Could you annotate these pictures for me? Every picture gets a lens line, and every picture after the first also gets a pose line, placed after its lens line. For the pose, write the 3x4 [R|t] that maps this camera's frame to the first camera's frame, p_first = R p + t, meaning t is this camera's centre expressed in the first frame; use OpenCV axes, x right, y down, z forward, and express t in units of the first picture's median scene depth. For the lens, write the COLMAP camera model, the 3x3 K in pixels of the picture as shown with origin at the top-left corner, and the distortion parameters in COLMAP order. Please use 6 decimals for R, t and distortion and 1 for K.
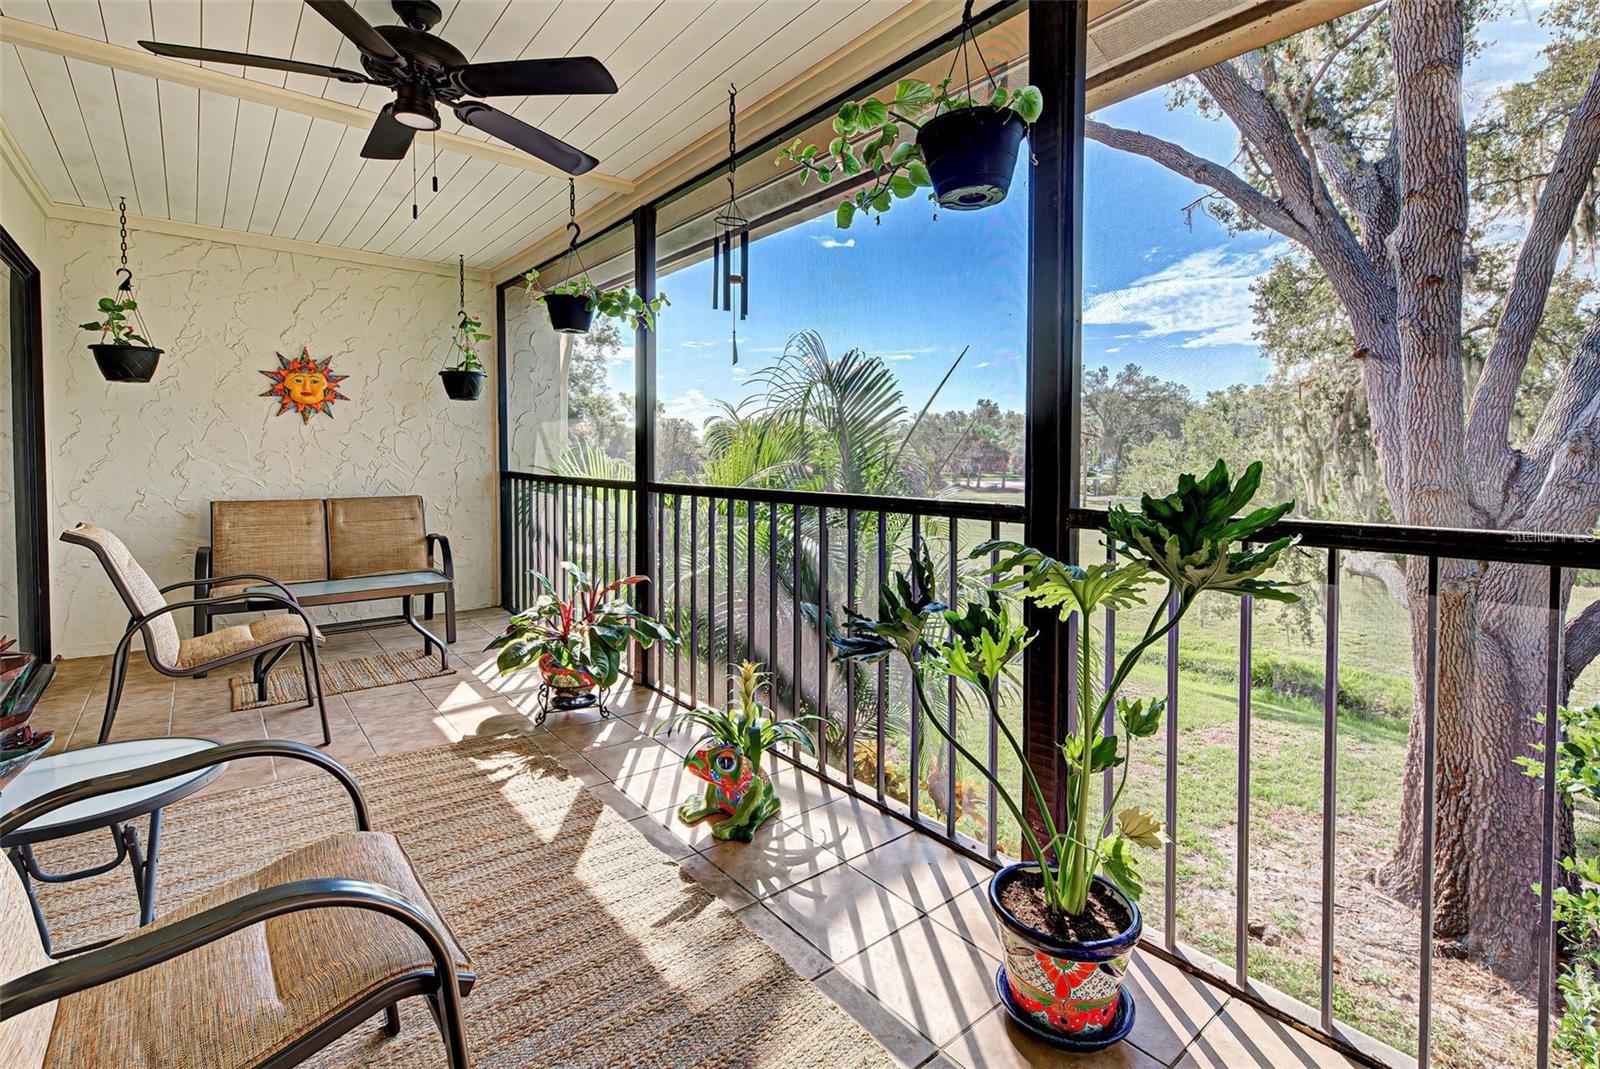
lens RADIAL K [[743.3, 0, 843.6], [0, 743.3, 491.5], [0, 0, 1]] dist [0.005671, -0.000434]
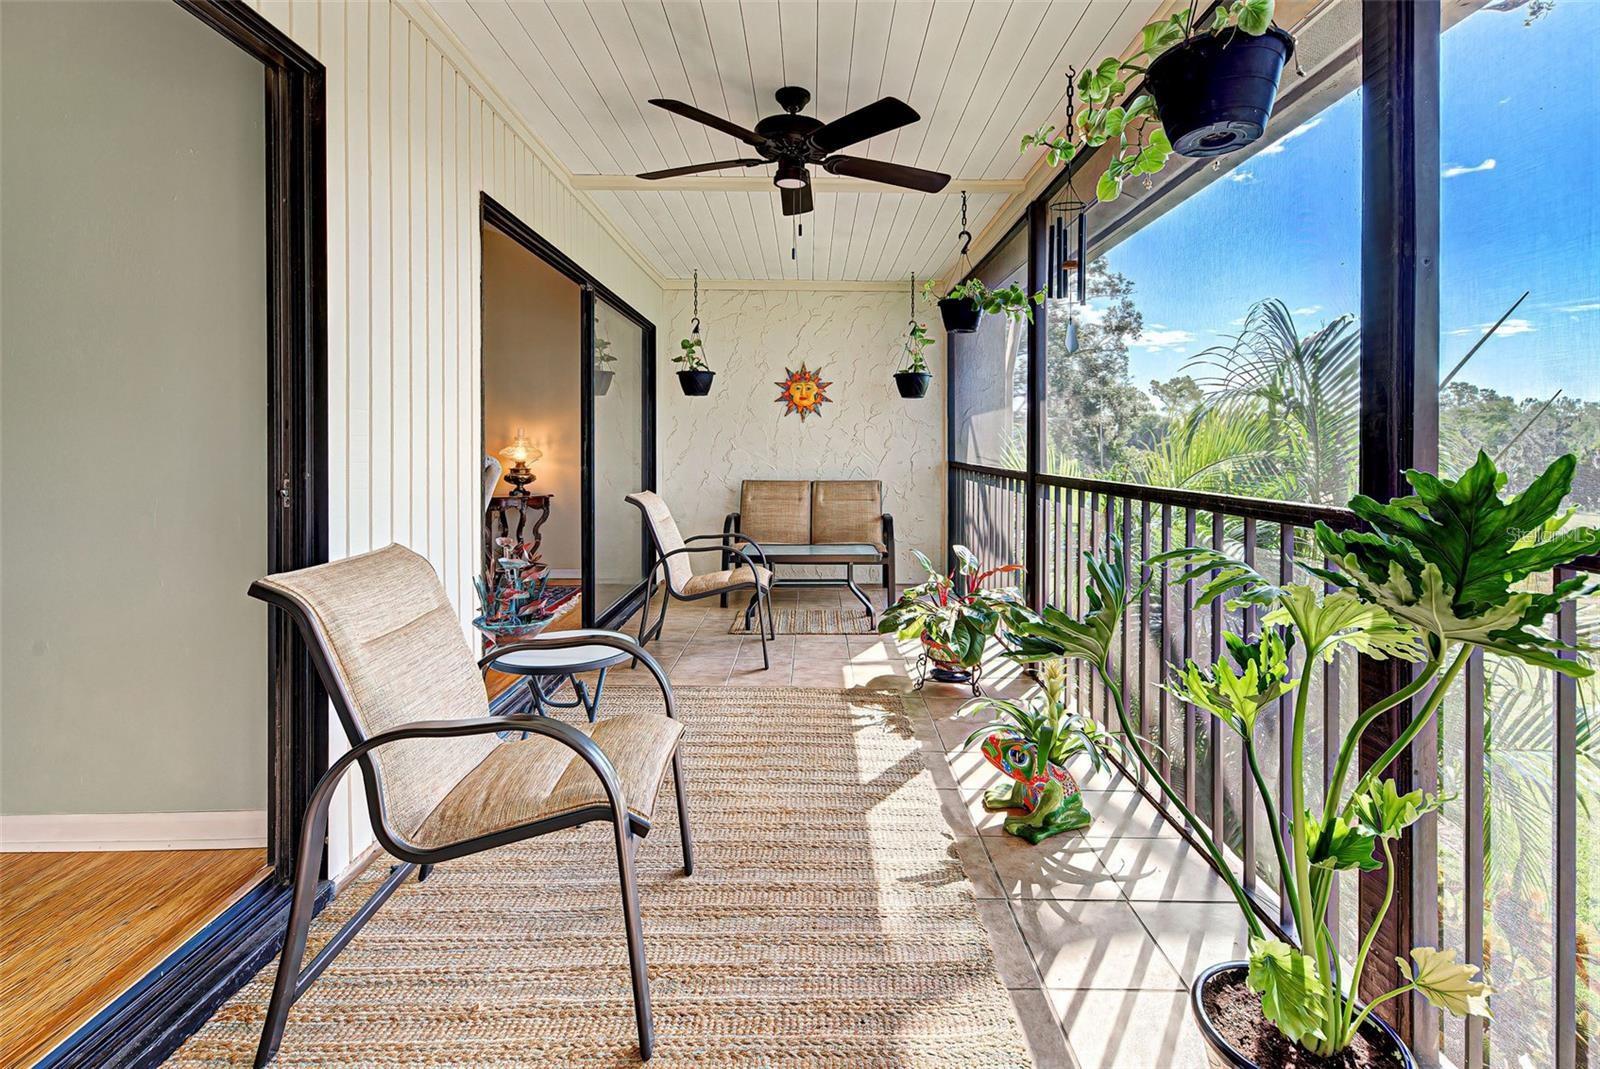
lens RADIAL K [[759.8, 0, 833.2], [0, 759.8, 466.0], [0, 0, 1]] dist [-0.000572, 0.000406]
pose [[0.772843, 0.016670, -0.634378, 0.244887], [-0.031571, 0.999427, -0.012199, -0.001283], [0.633812, 0.029455, 0.772926, 0.045178]]
